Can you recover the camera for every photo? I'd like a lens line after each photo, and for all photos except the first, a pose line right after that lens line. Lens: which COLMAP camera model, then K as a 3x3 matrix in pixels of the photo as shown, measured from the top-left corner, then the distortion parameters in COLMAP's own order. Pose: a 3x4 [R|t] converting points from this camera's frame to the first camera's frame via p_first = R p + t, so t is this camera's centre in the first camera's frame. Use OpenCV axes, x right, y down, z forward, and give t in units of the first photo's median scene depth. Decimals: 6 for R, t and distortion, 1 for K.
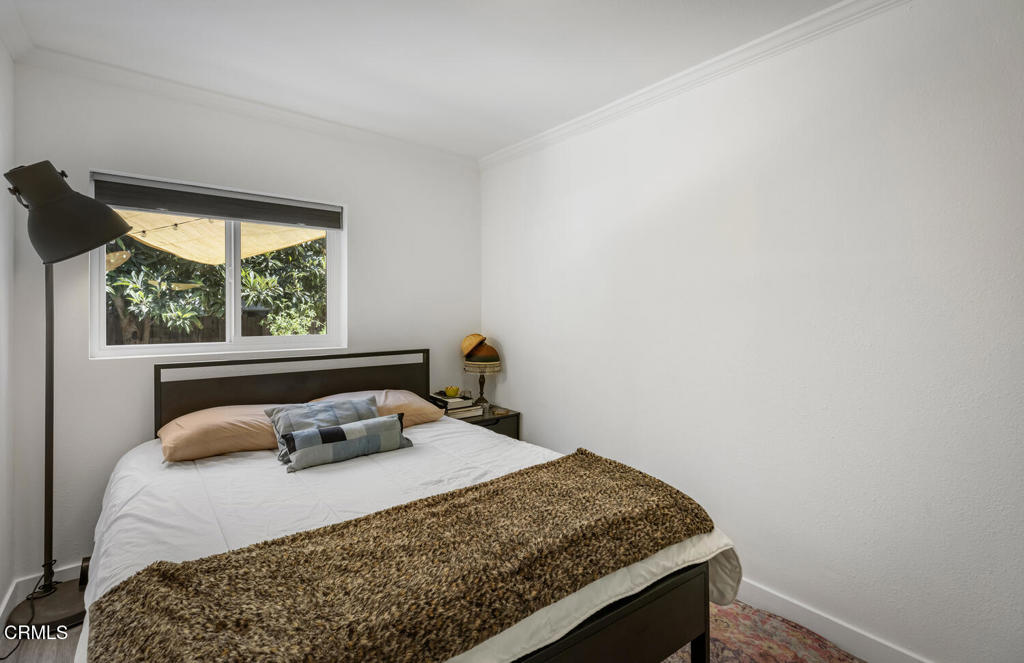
lens RADIAL K [[466.6, 0, 495.0], [0, 466.6, 311.4], [0, 0, 1]] dist [0.010026, -0.000063]
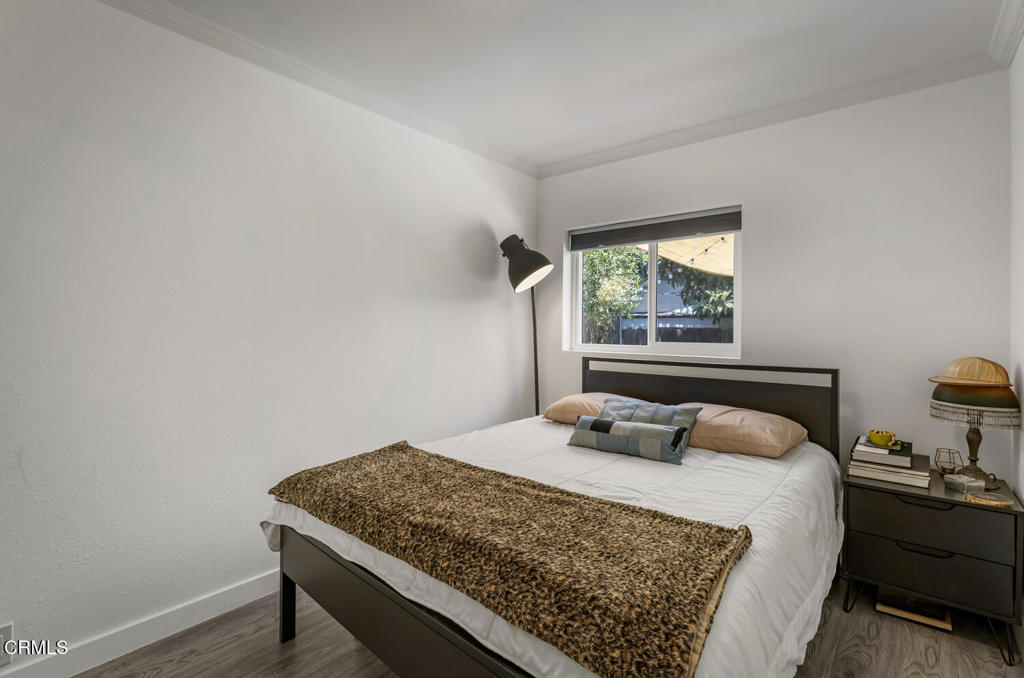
lens RADIAL K [[461.7, 0, 511.3], [0, 461.7, 332.4], [0, 0, 1]] dist [0.009065, -0.000127]
pose [[0.222728, 0.009000, -0.974839, 0.777163], [-0.008220, 0.999939, 0.007354, 0.039568], [0.974846, 0.006376, 0.222789, 0.617730]]
